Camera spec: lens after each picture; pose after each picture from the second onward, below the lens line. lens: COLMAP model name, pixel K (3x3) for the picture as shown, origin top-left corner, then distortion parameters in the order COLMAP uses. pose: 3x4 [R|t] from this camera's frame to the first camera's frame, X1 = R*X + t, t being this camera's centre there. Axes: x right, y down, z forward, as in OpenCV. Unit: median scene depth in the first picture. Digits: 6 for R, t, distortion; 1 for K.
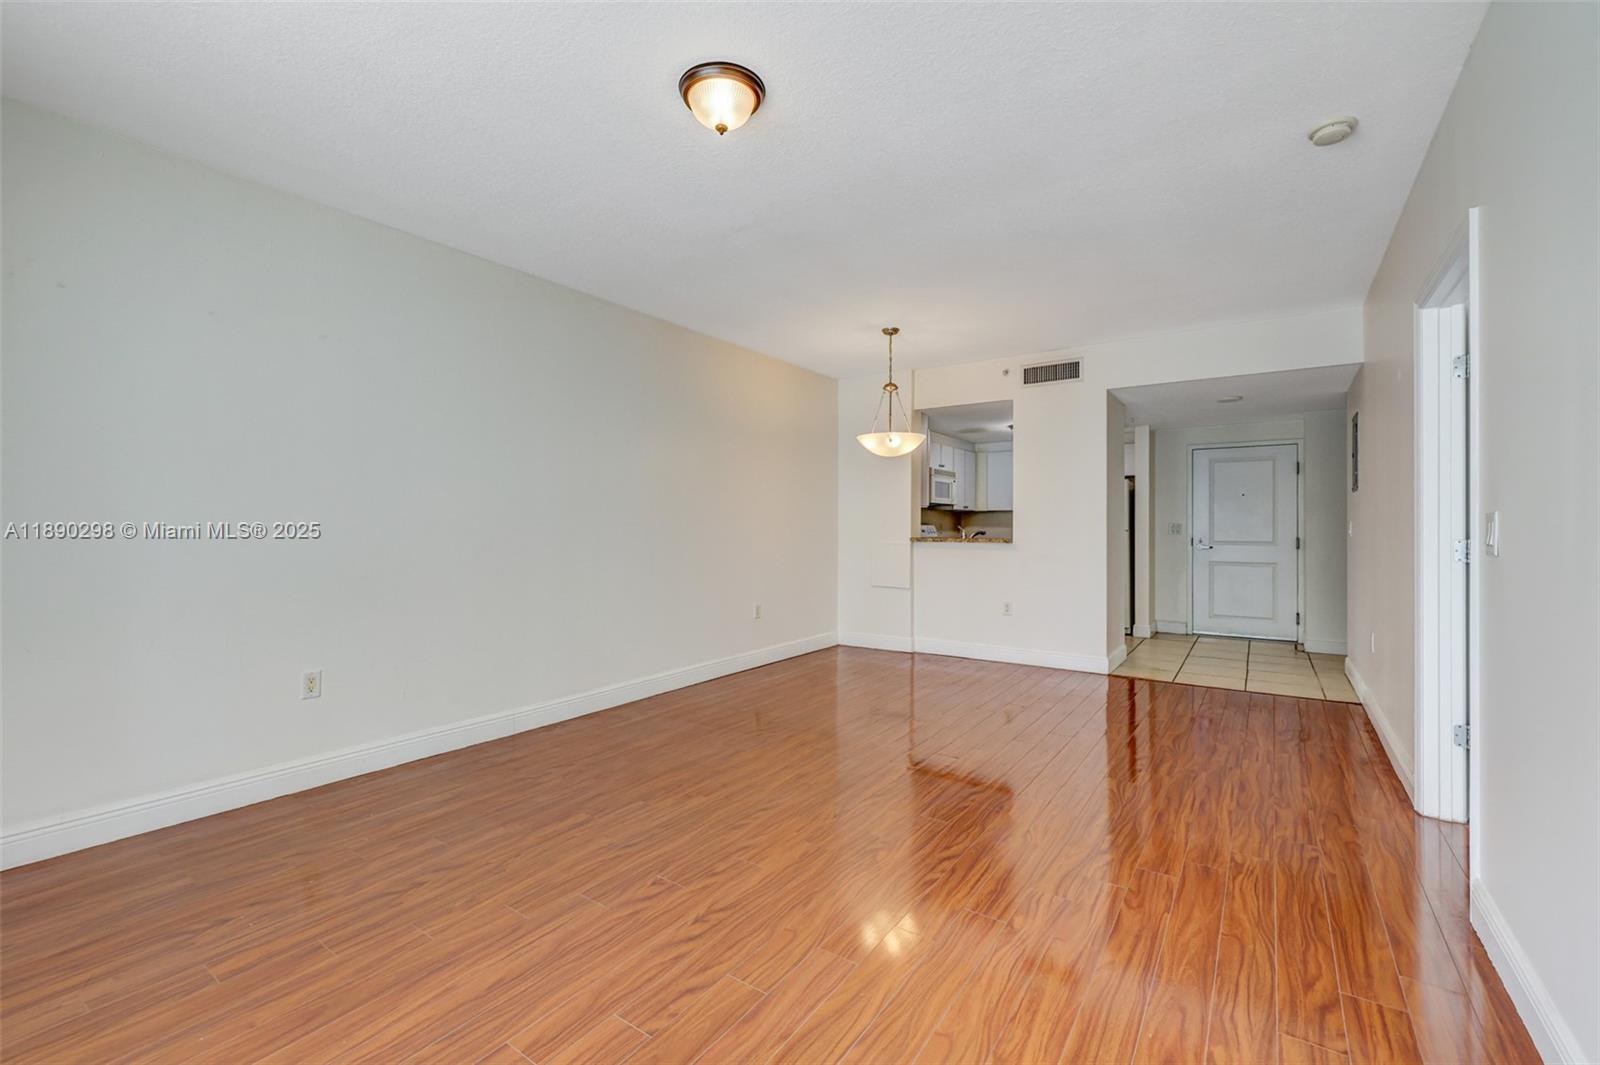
lens RADIAL K [[682.1, 0, 781.3], [0, 682.1, 524.3], [0, 0, 1]] dist [-0.001592, 0.000189]
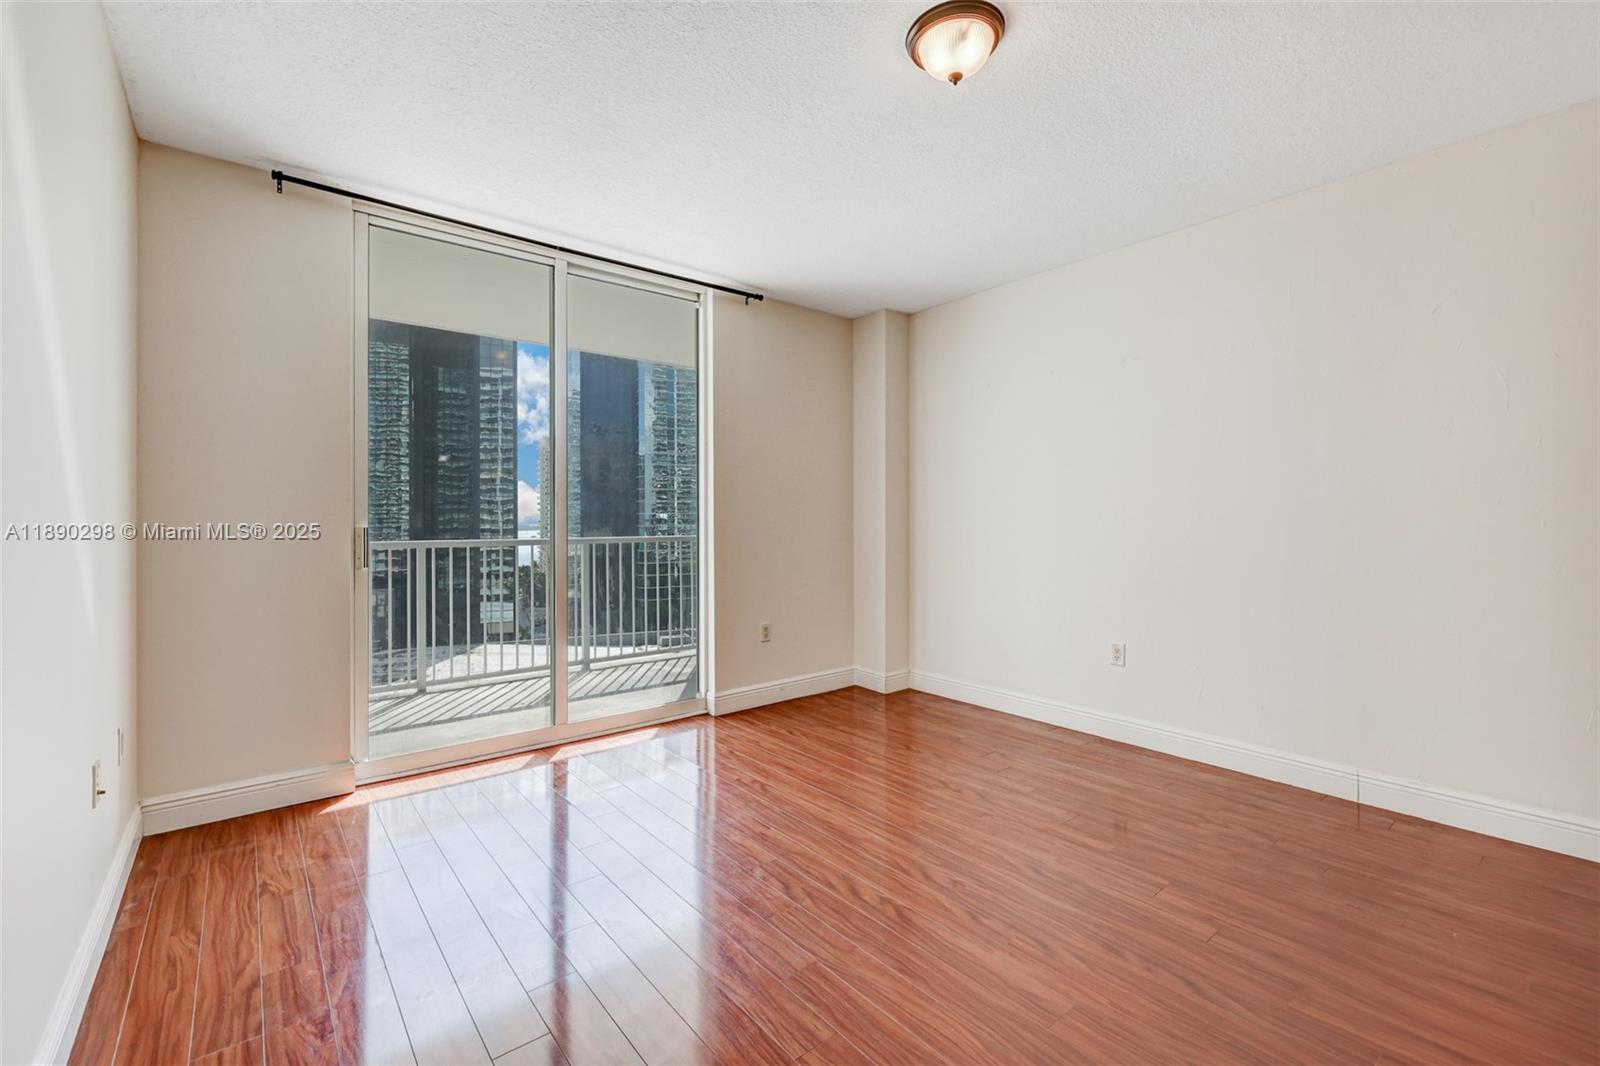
lens RADIAL K [[669.6, 0, 783.9], [0, 669.6, 524.6], [0, 0, 1]] dist [-0.001941, -0.000145]
pose [[-0.266342, 0.001658, -0.963877, 0.457503], [0.003005, 0.999995, 0.000890, 0.001942], [0.963874, -0.002659, -0.266345, 0.567447]]
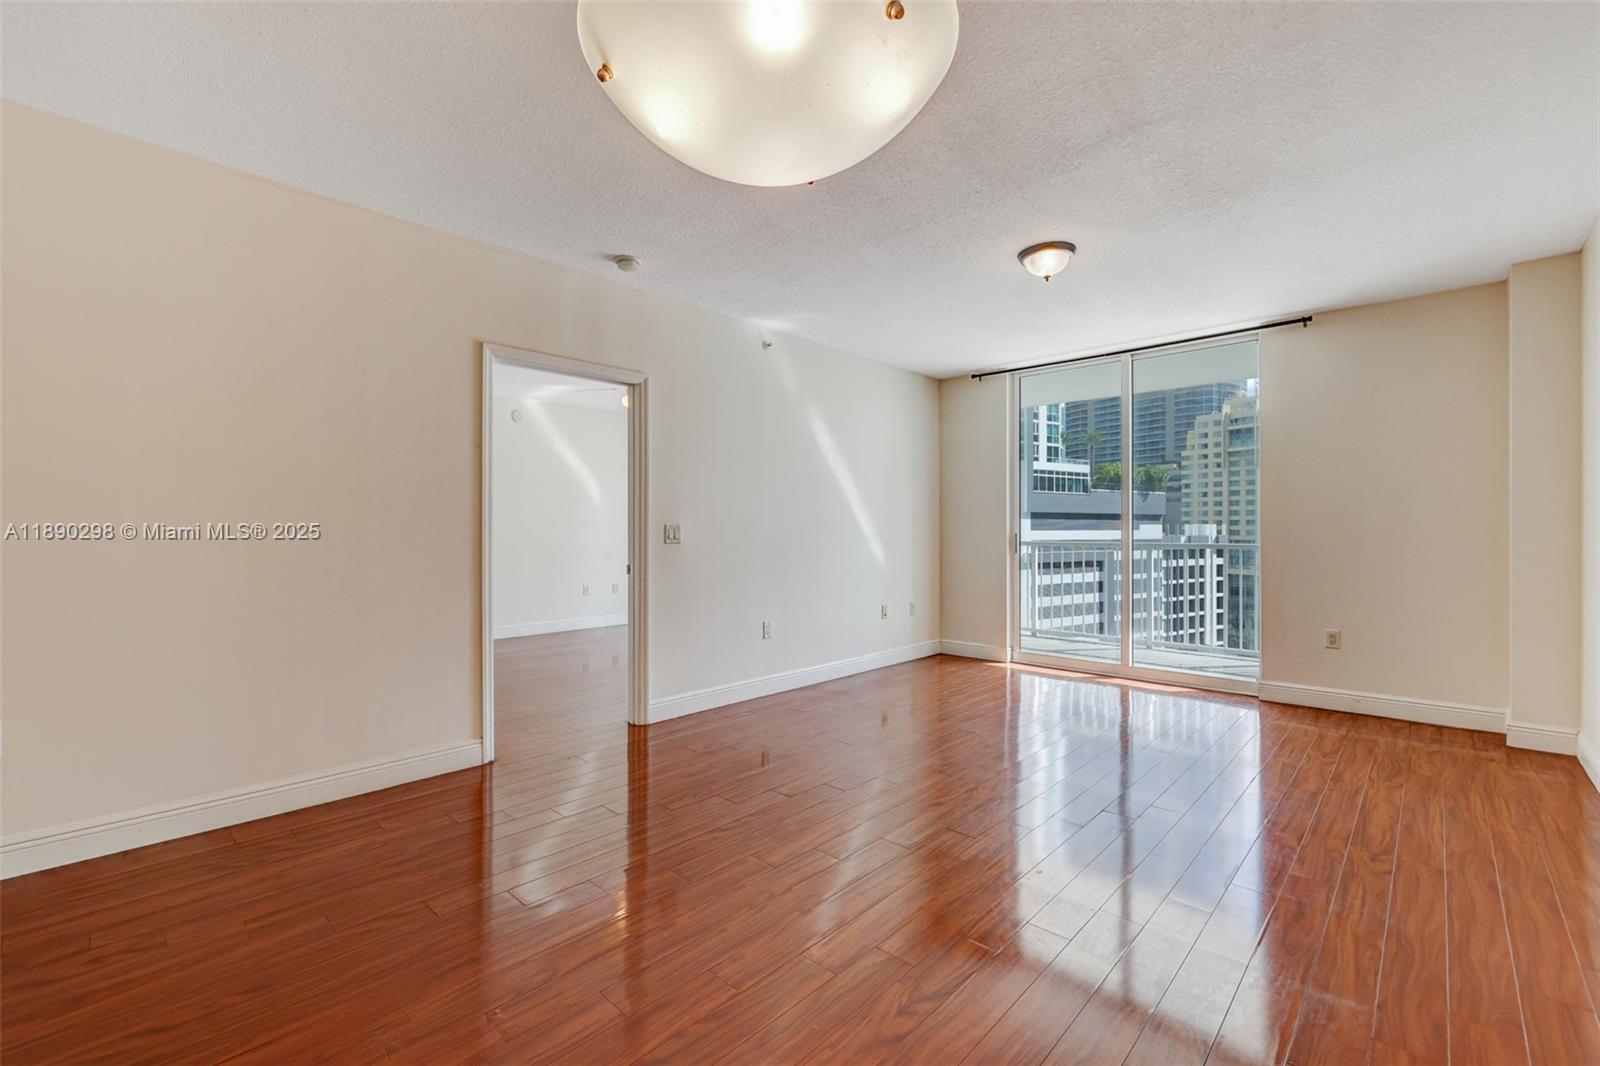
lens RADIAL K [[682.1, 0, 781.3], [0, 682.1, 524.8], [0, 0, 1]] dist [-0.001592, 0.000189]
pose [[-0.988475, -0.001488, 0.151376, 0.156229], [-0.003139, 0.999938, -0.010664, 0.003932], [-0.151351, -0.011017, -0.988419, 1.484639]]
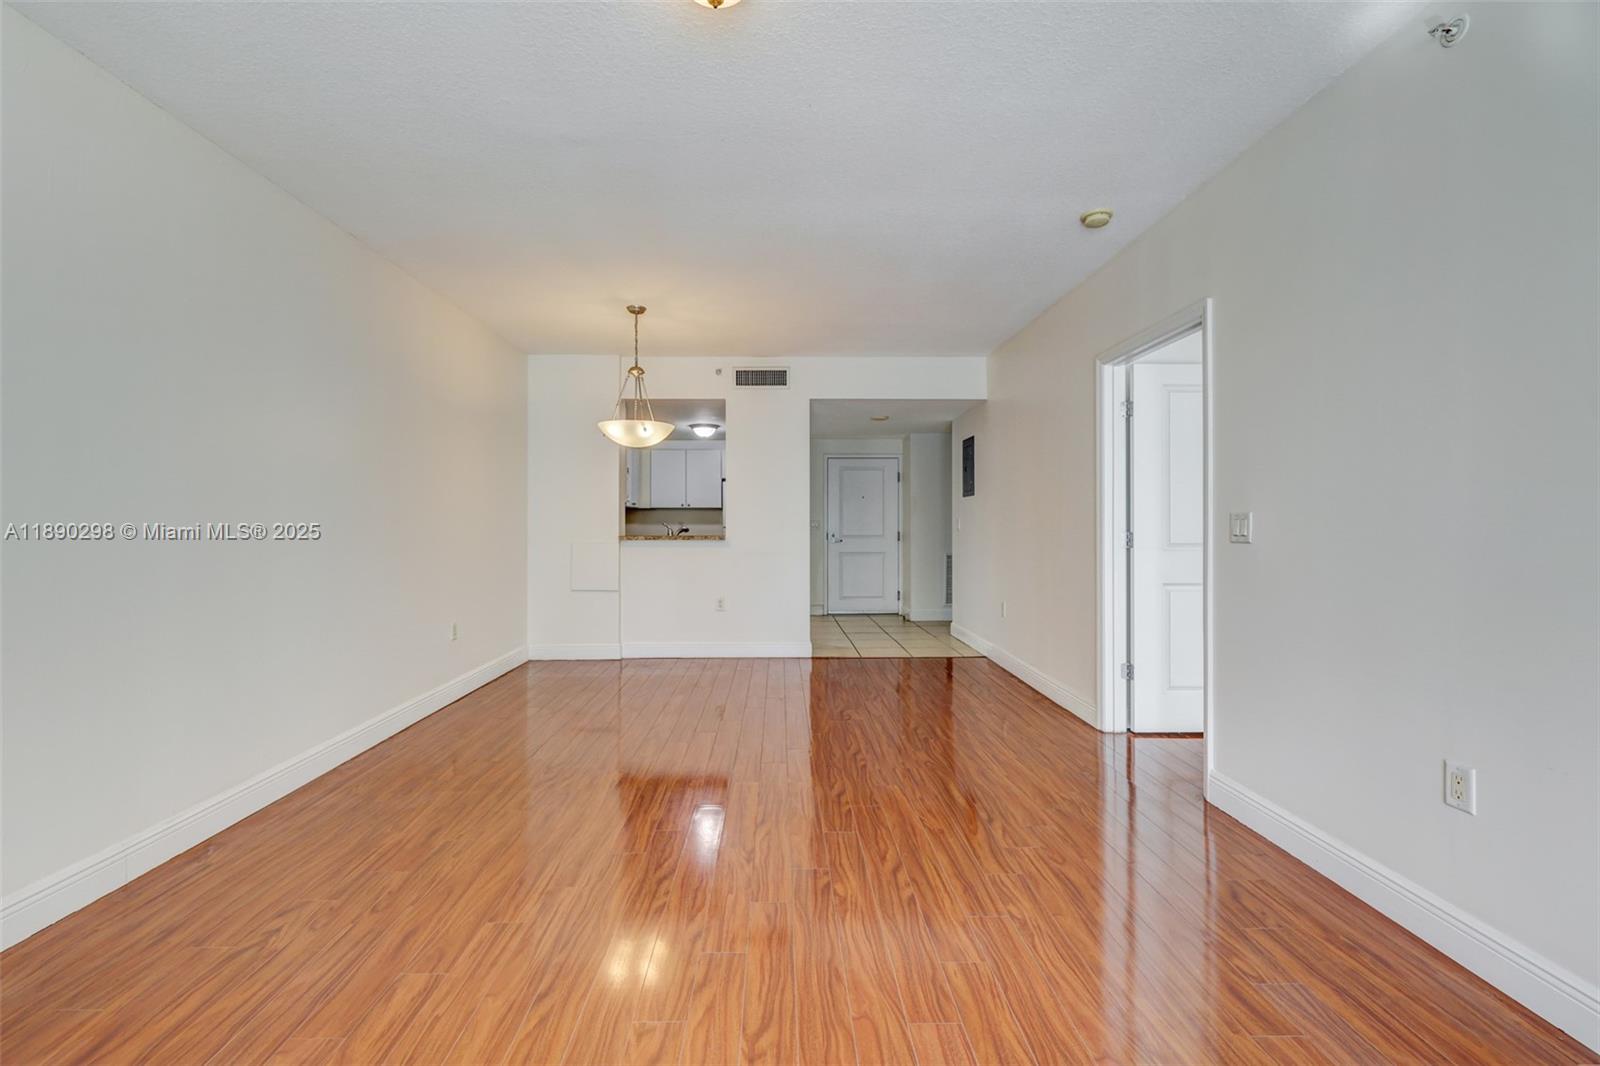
lens RADIAL K [[669.6, 0, 783.9], [0, 669.6, 524.6], [0, 0, 1]] dist [-0.001941, -0.000145]
pose [[0.807338, -0.004496, 0.590072, -0.261342], [0.001919, 0.999986, 0.004994, -0.000787], [-0.590086, -0.002899, 0.807335, 0.199336]]
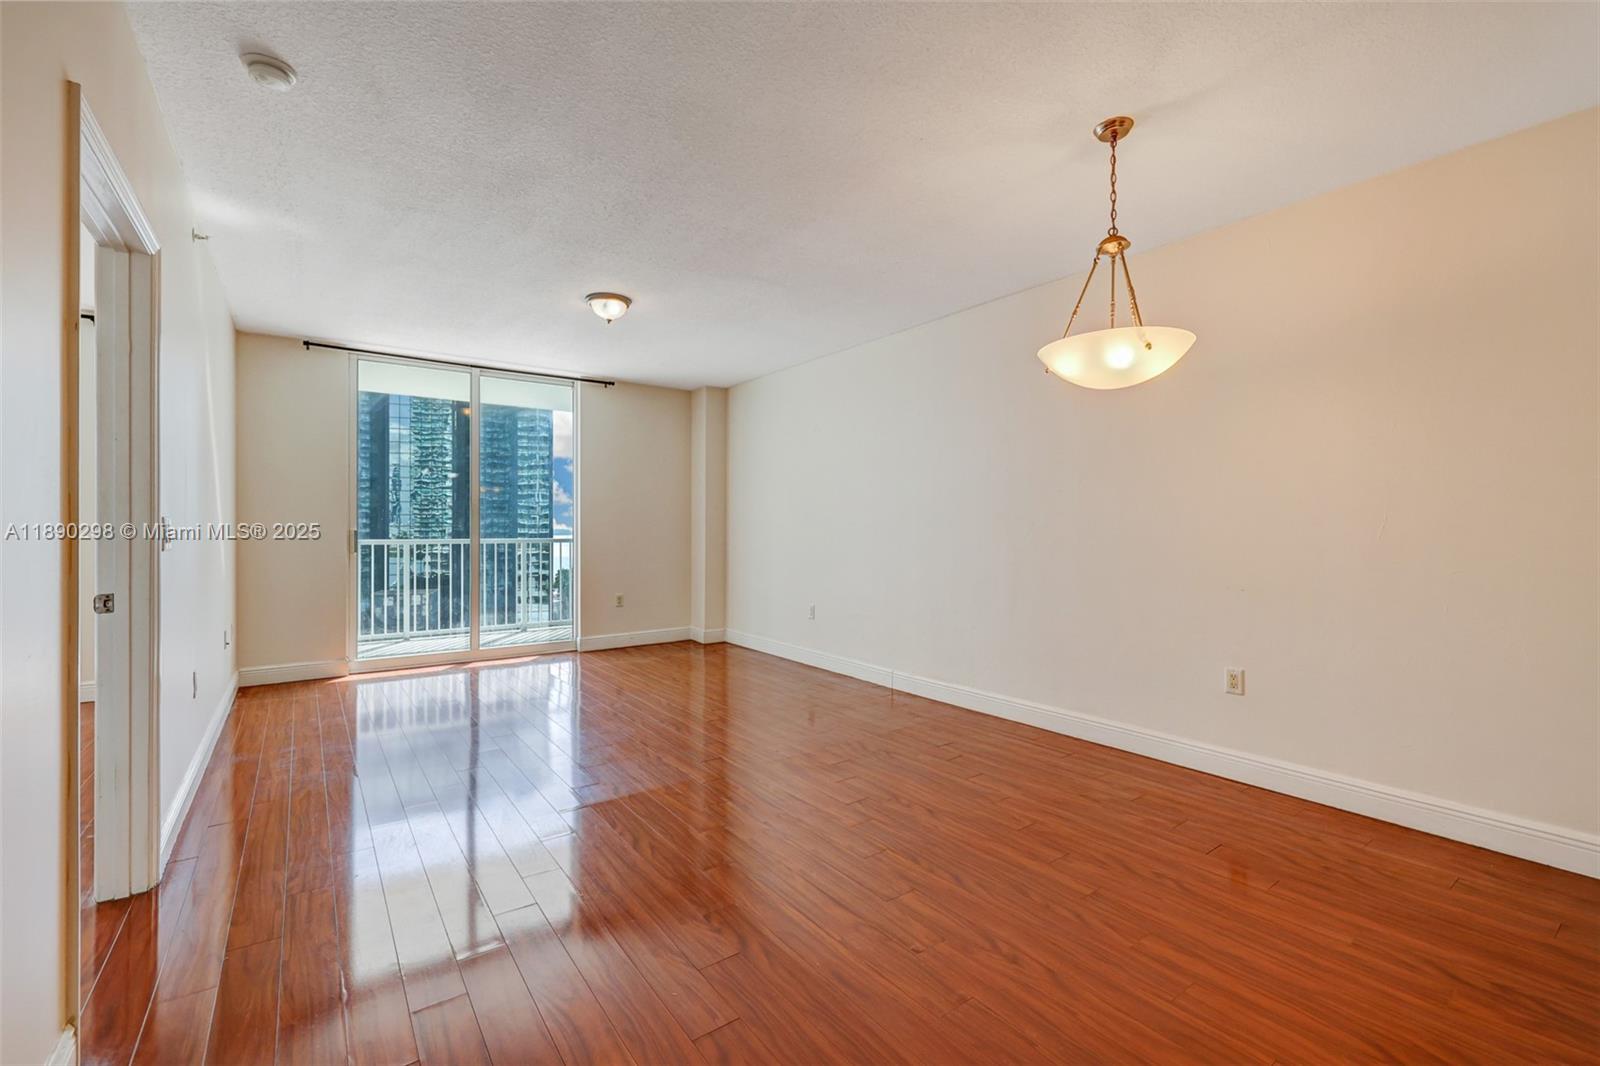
lens RADIAL K [[672.7, 0, 786.4], [0, 672.7, 531.3], [0, 0, 1]] dist [-0.000401, -0.000413]
pose [[-0.317806, 0.000599, -0.948156, 0.866305], [-0.003373, 0.999993, 0.001763, 0.001654], [0.948150, 0.003759, -0.317801, 1.163644]]
